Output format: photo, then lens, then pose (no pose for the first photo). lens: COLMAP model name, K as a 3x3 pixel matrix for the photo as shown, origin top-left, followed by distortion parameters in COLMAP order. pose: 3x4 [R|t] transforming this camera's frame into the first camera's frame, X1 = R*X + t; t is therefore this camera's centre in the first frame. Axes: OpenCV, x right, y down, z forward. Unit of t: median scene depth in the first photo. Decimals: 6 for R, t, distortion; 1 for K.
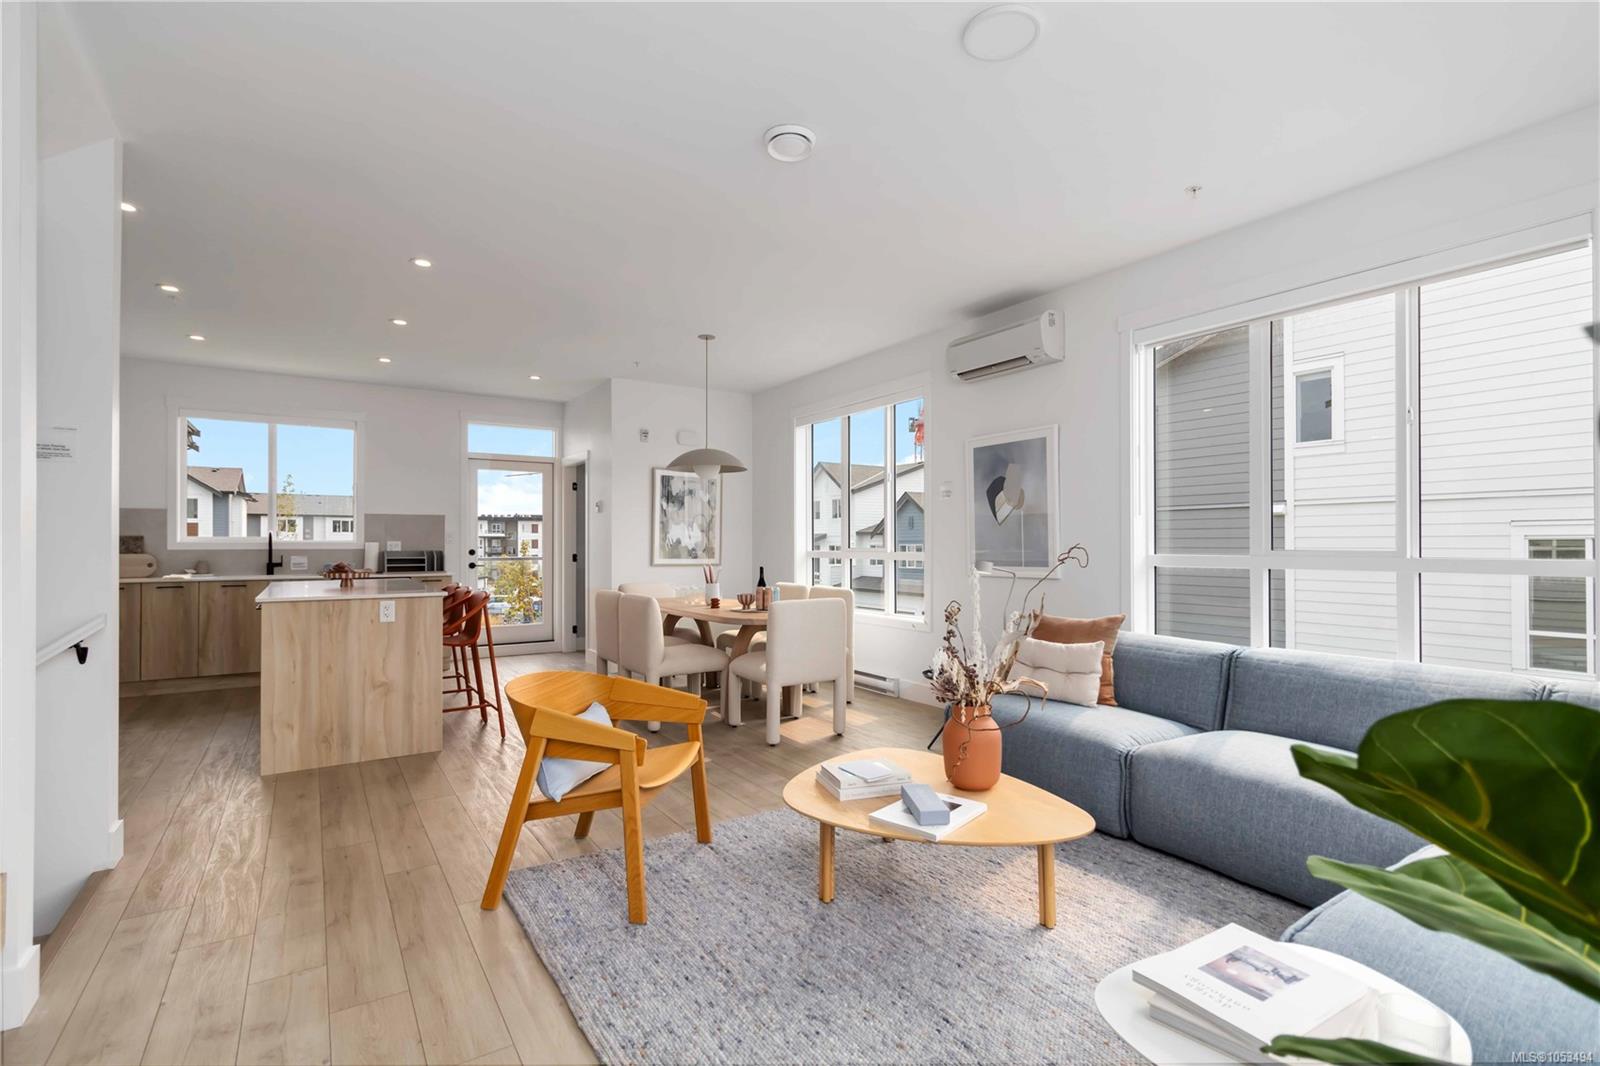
lens RADIAL K [[747.3, 0, 796.6], [0, 747.3, 537.5], [0, 0, 1]] dist [0.000667, 0.000944]
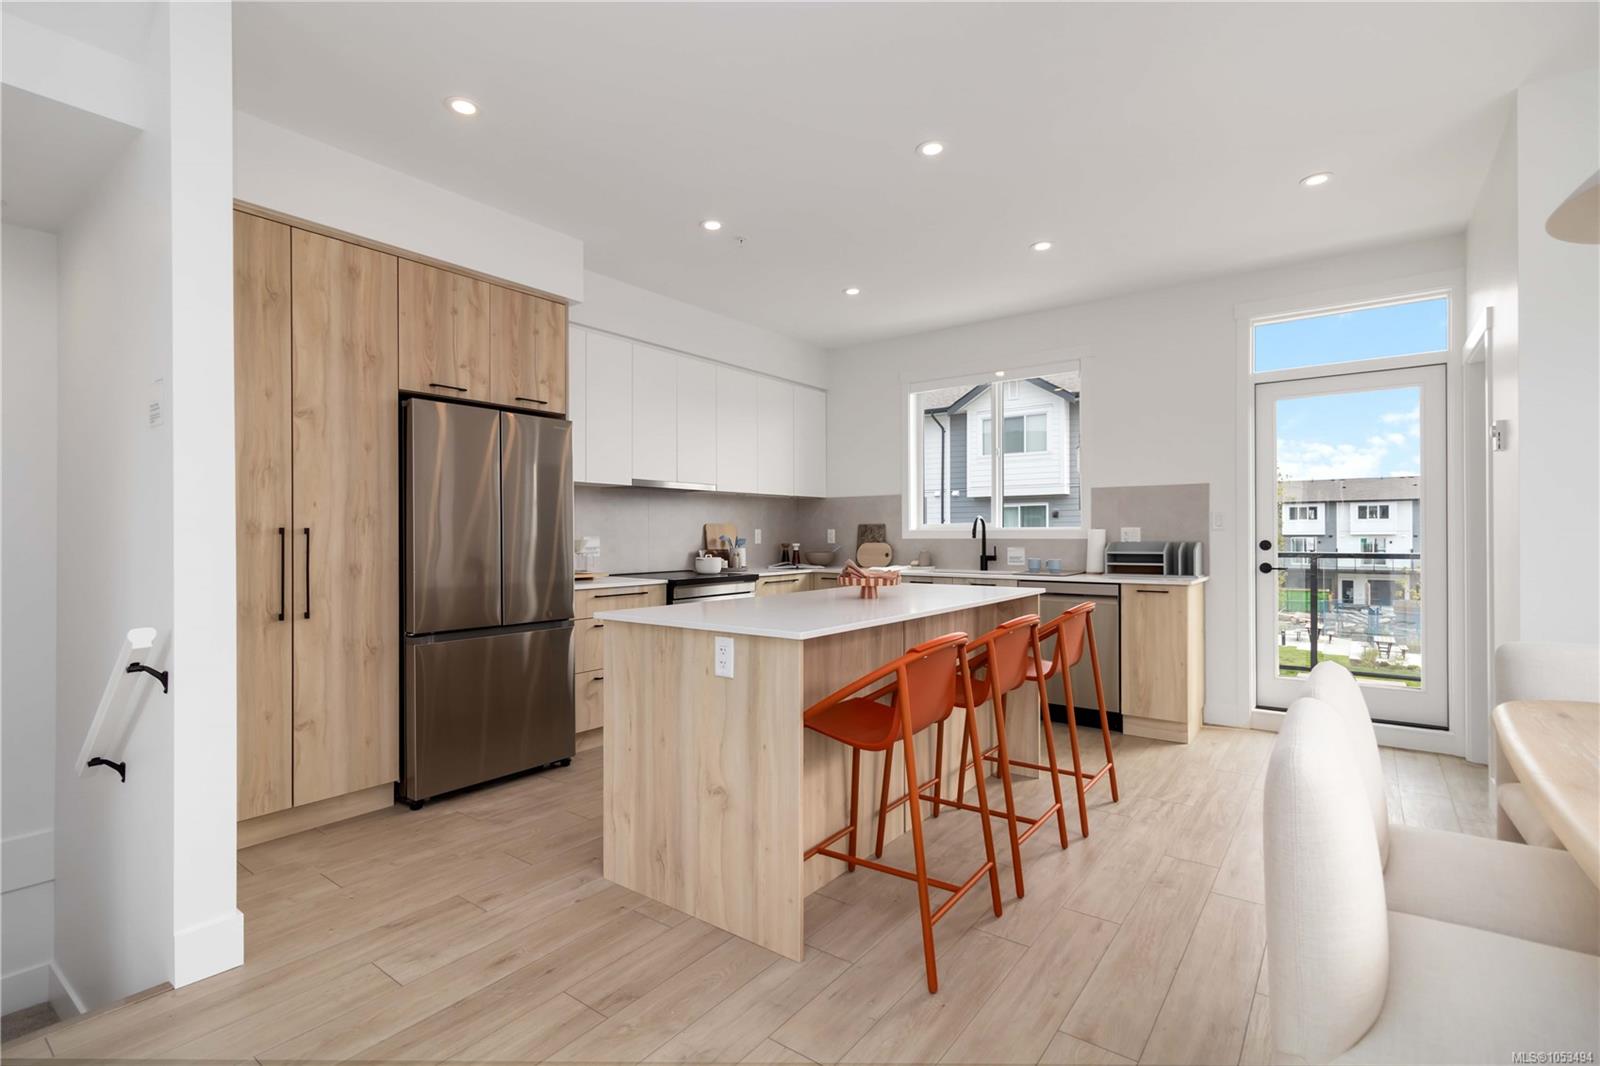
lens RADIAL K [[747.3, 0, 806.1], [0, 747.3, 532.3], [0, 0, 1]] dist [0.000667, 0.000944]
pose [[0.349343, -0.003176, -0.936990, -0.014320], [0.011819, 0.999930, 0.001017, 0.005760], [0.936920, -0.011430, 0.349356, 0.530064]]
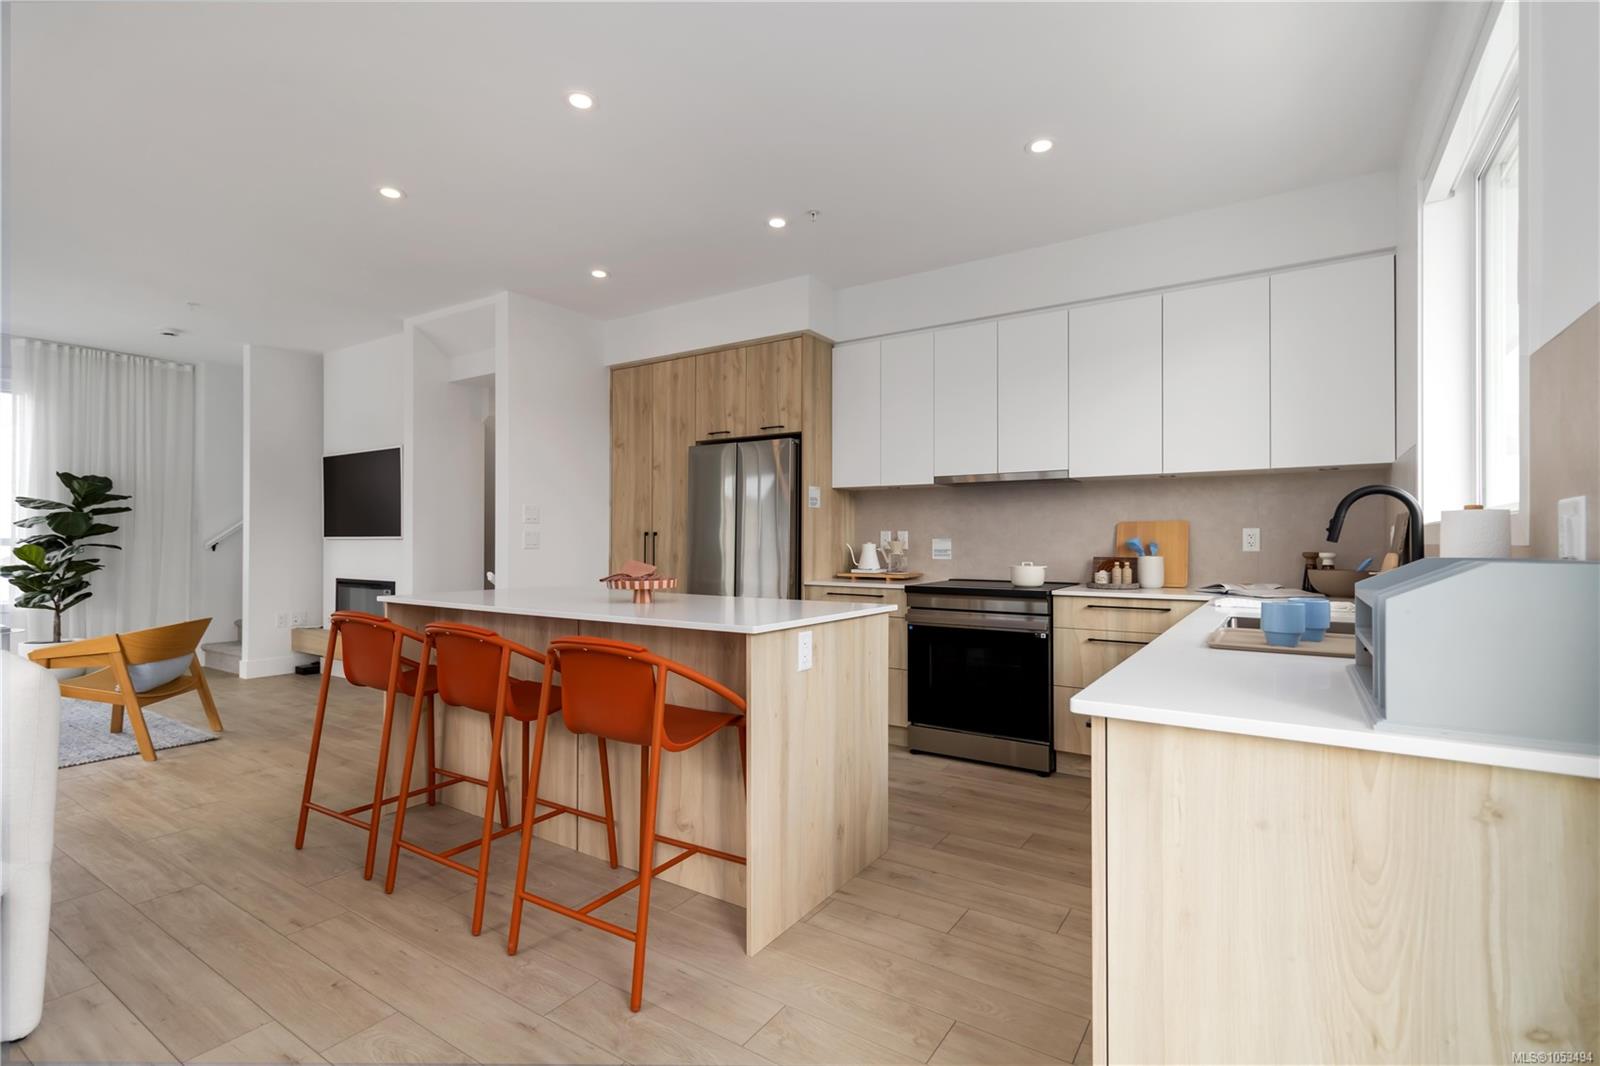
lens RADIAL K [[747.3, 0, 805.2], [0, 747.3, 537.2], [0, 0, 1]] dist [0.000667, 0.000944]
pose [[-0.915816, -0.003229, -0.401586, -0.654299], [0.001834, 0.999924, -0.012222, 0.023256], [0.401595, -0.011930, -0.915740, 1.726004]]
